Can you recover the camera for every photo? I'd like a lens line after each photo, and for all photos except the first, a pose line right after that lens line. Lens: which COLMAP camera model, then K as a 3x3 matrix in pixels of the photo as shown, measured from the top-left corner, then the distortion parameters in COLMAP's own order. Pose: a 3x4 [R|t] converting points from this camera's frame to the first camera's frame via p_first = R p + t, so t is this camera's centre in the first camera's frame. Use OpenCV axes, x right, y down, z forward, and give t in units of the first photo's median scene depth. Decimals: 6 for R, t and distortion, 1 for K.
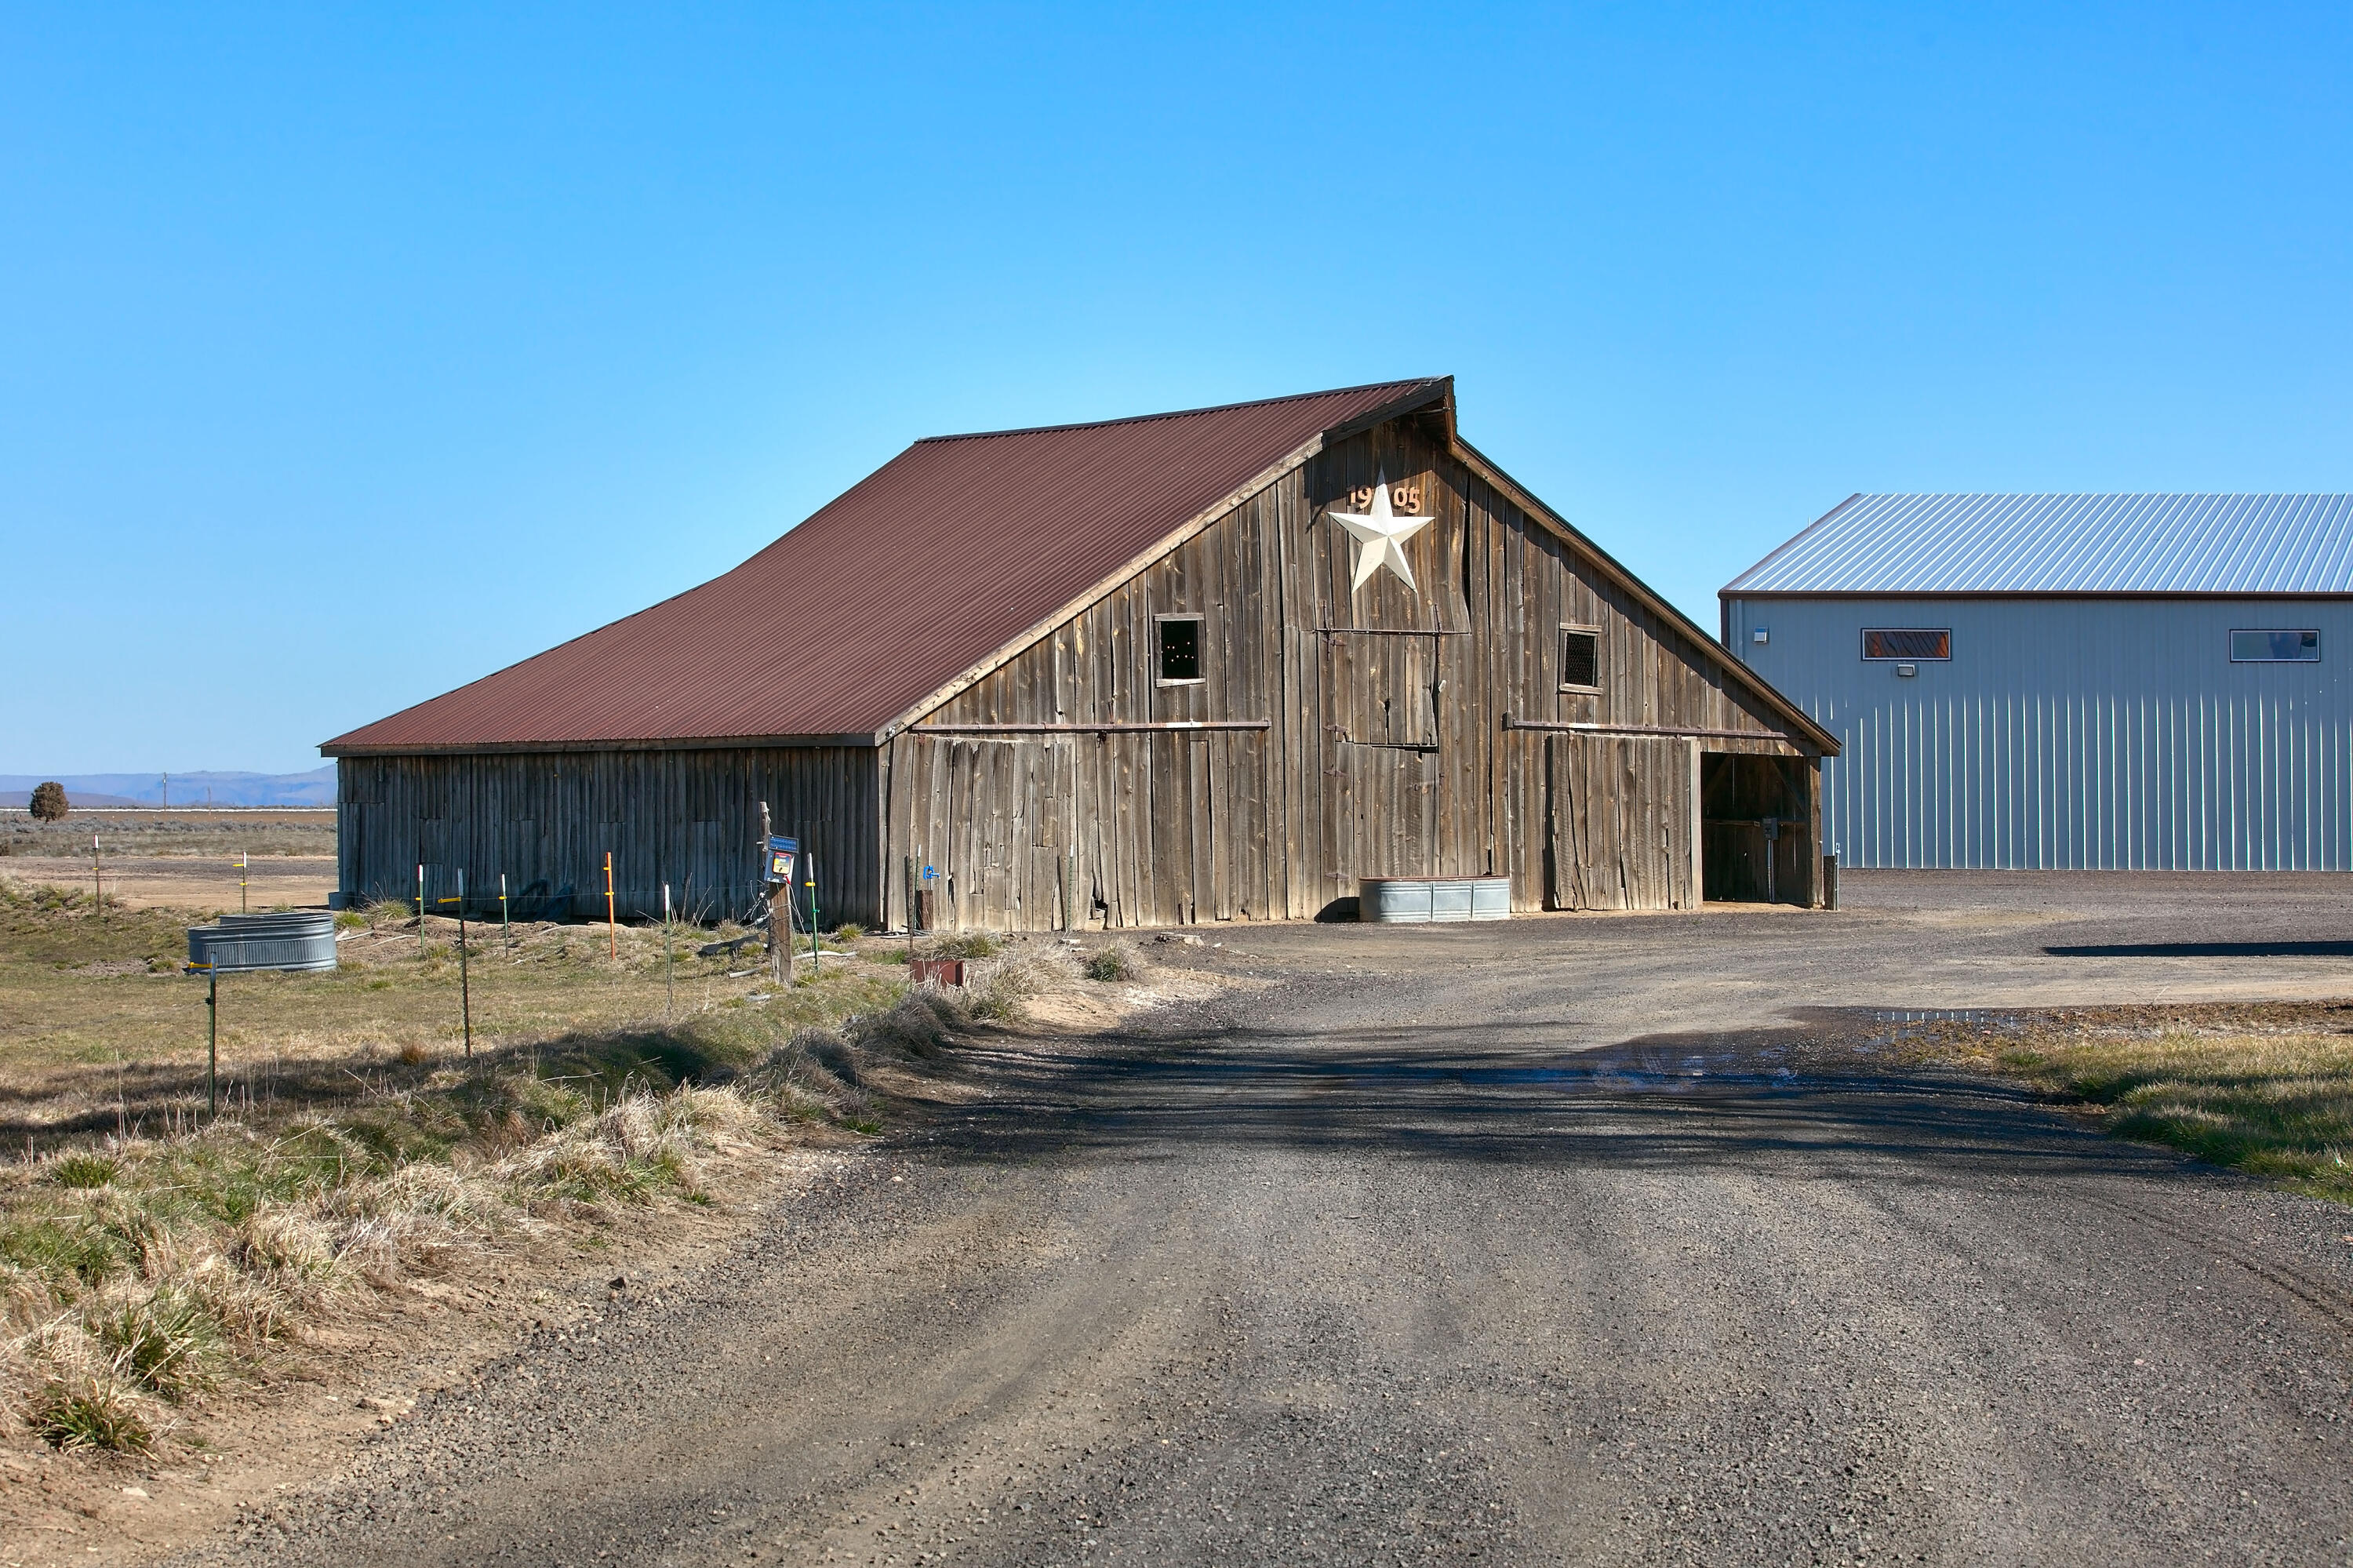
lens RADIAL K [[4731.3, 0, 1173.1], [0, 4731.3, 783.5], [0, 0, 1]] dist [-0.557477, 0.000000]
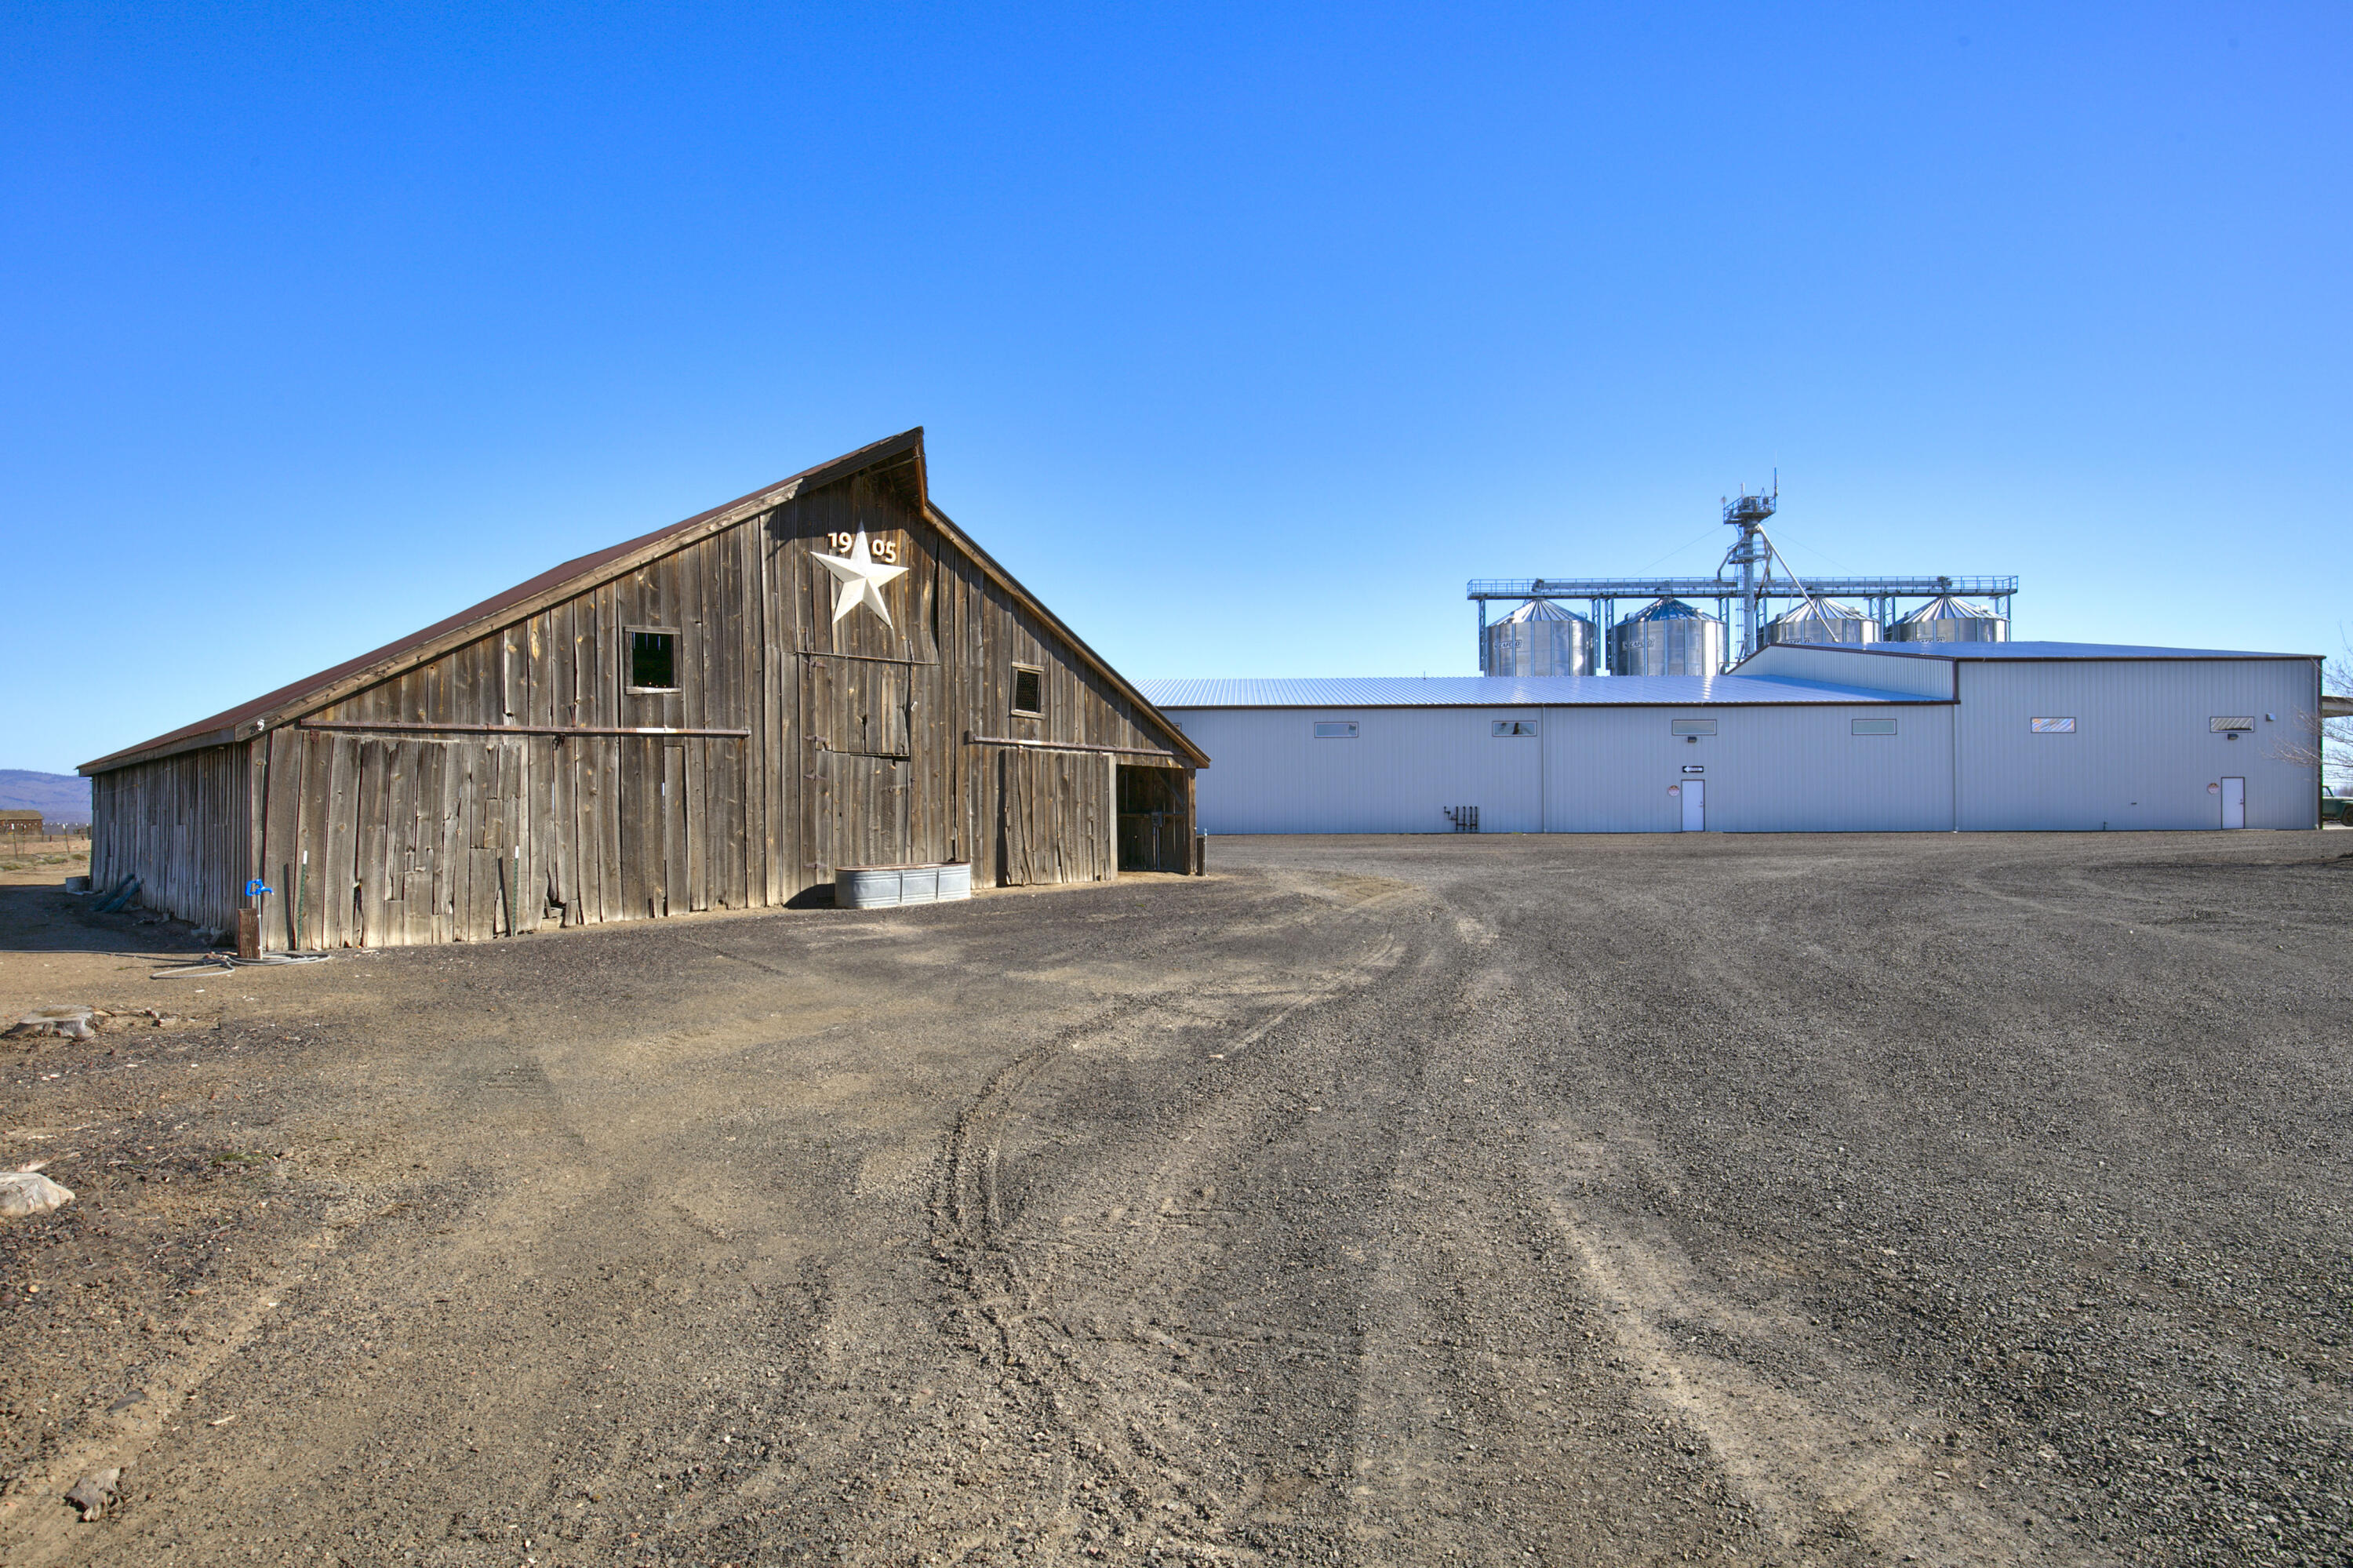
lens RADIAL K [[1205.8, 0, 1200.6], [0, 1205.8, 782.2], [0, 0, 1]] dist [-0.021897, 0.000320]
pose [[0.970925, 0.003057, 0.239364, 0.054794], [-0.001265, 0.999970, -0.007640, 0.001157], [-0.239381, 0.007115, 0.970900, 0.684044]]
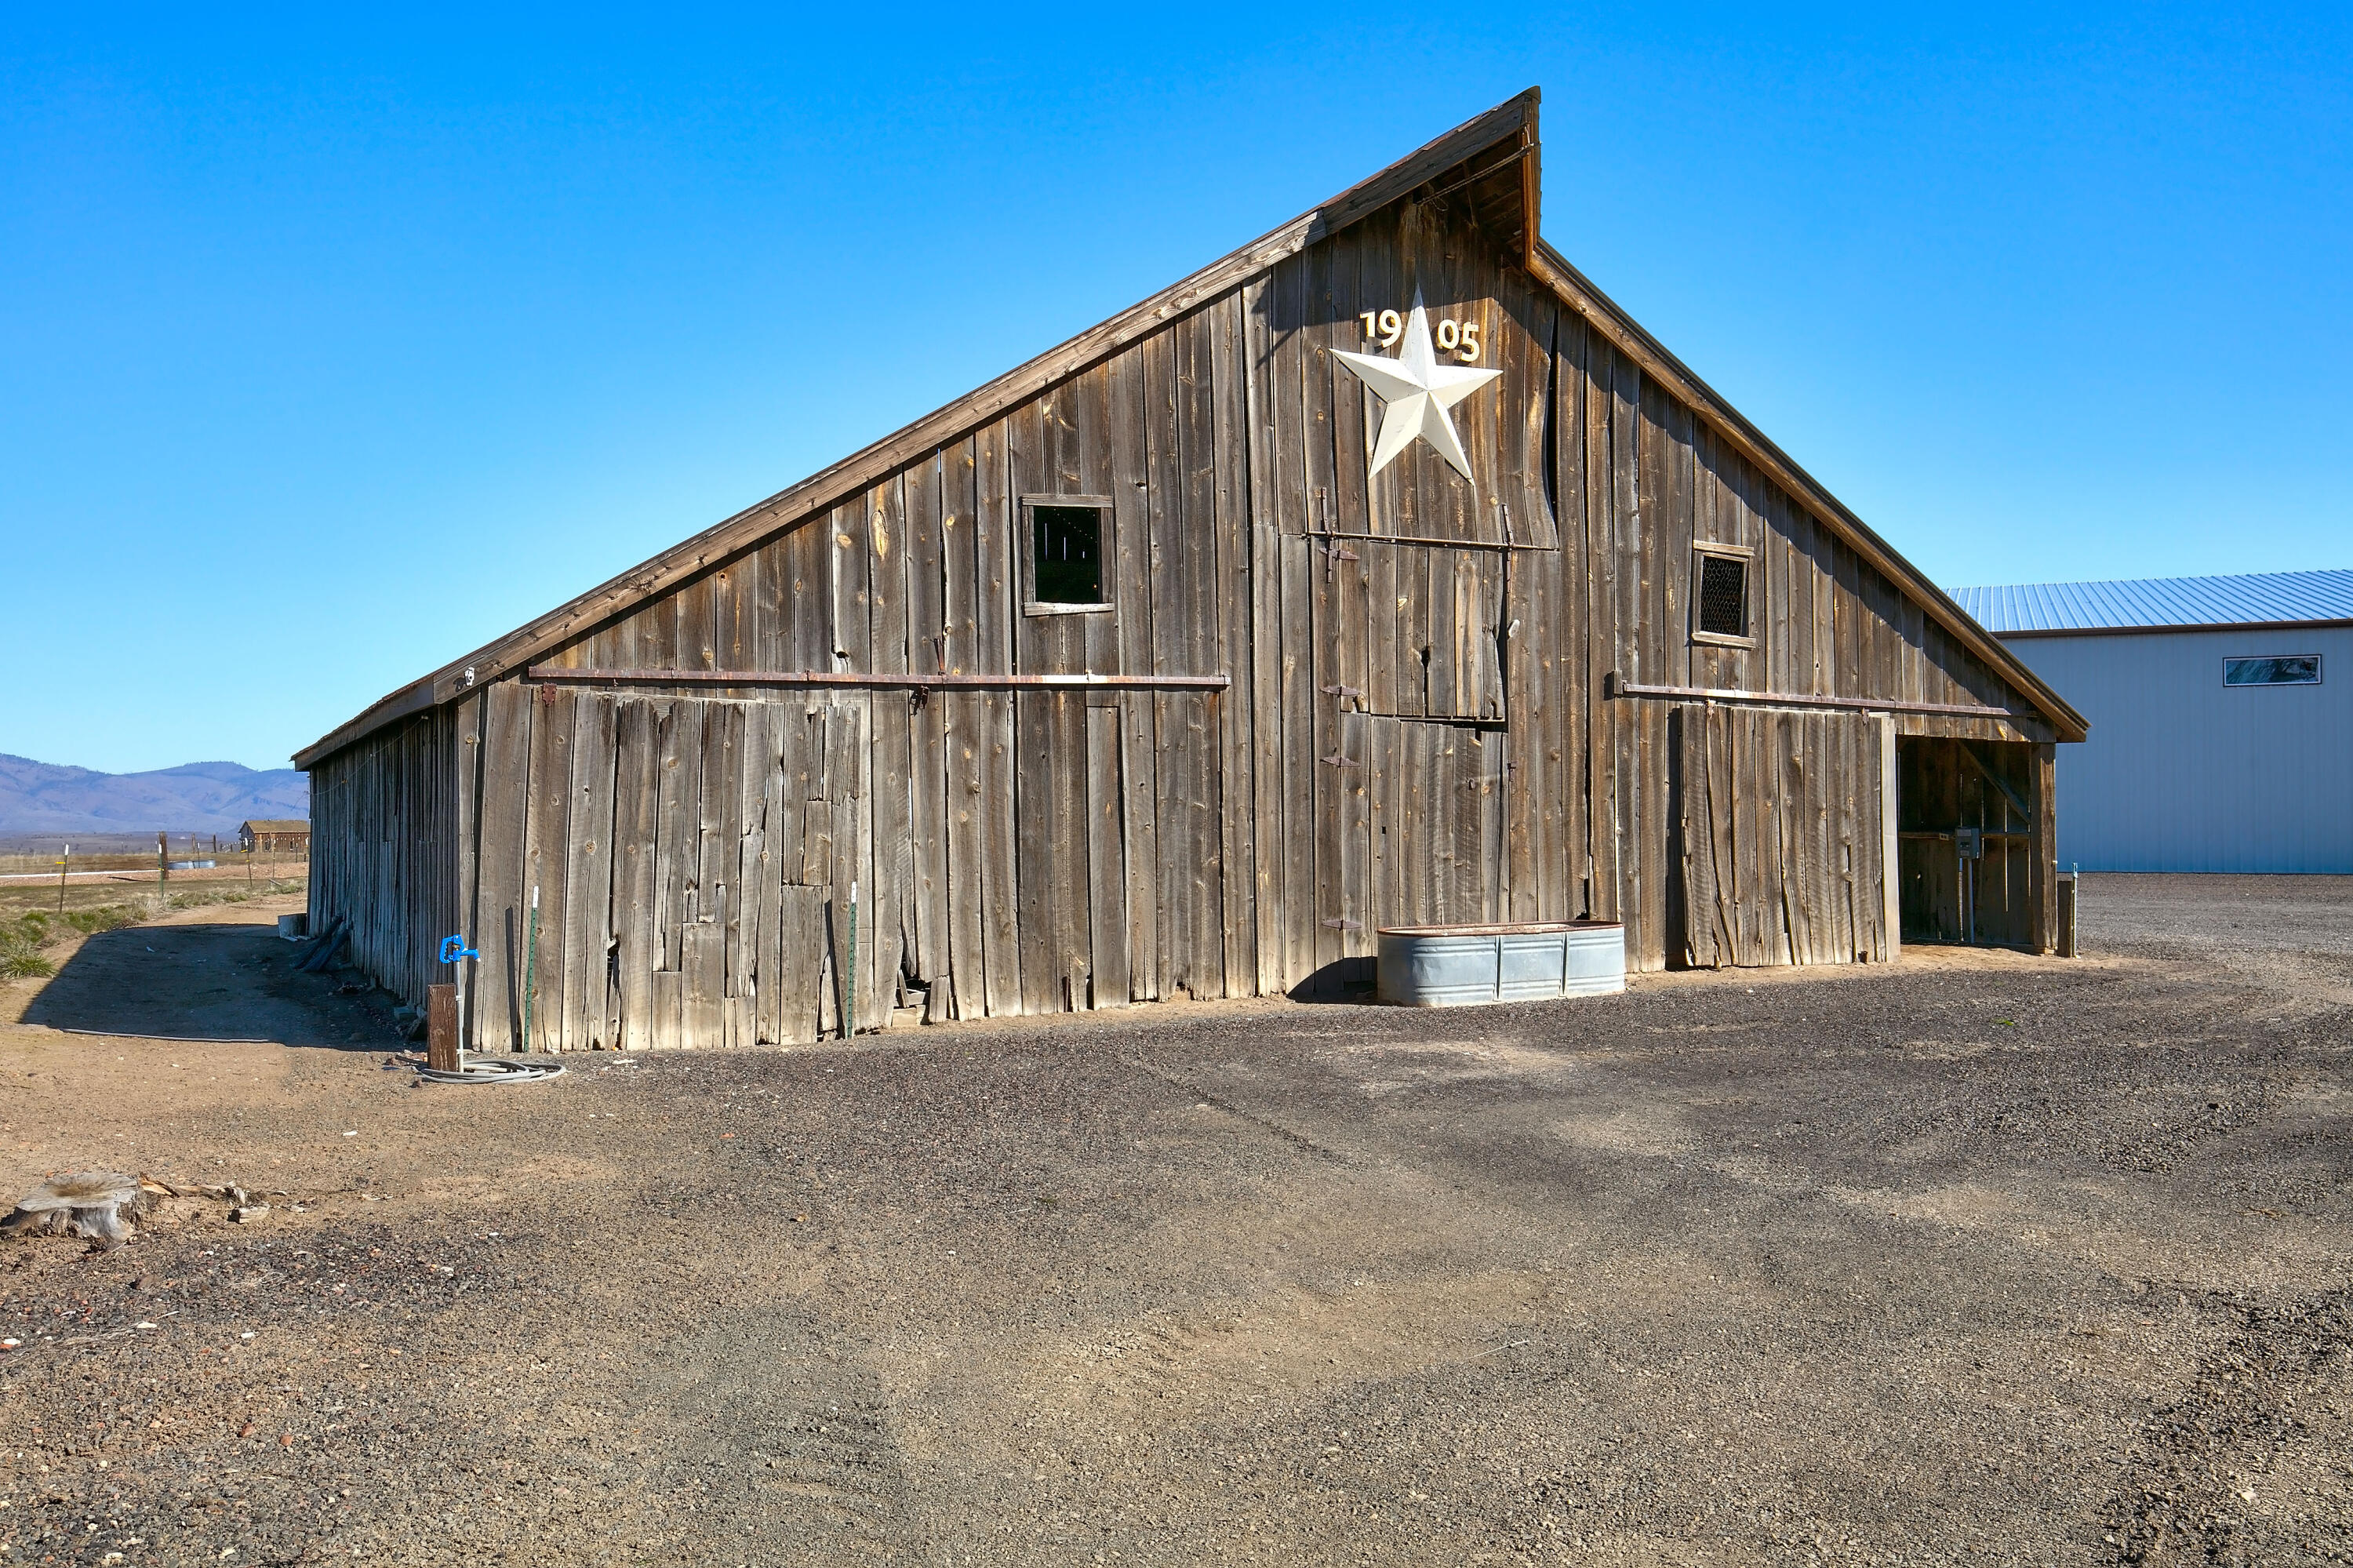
lens RADIAL K [[1980.4, 0, 1178.7], [0, 1980.4, 790.4], [0, 0, 1]] dist [0.036155, -0.005765]
pose [[0.992958, 0.000017, -0.118471, 0.043808], [-0.000198, 0.999999, -0.001515, 0.002058], [0.118471, 0.001527, 0.992956, 0.726300]]
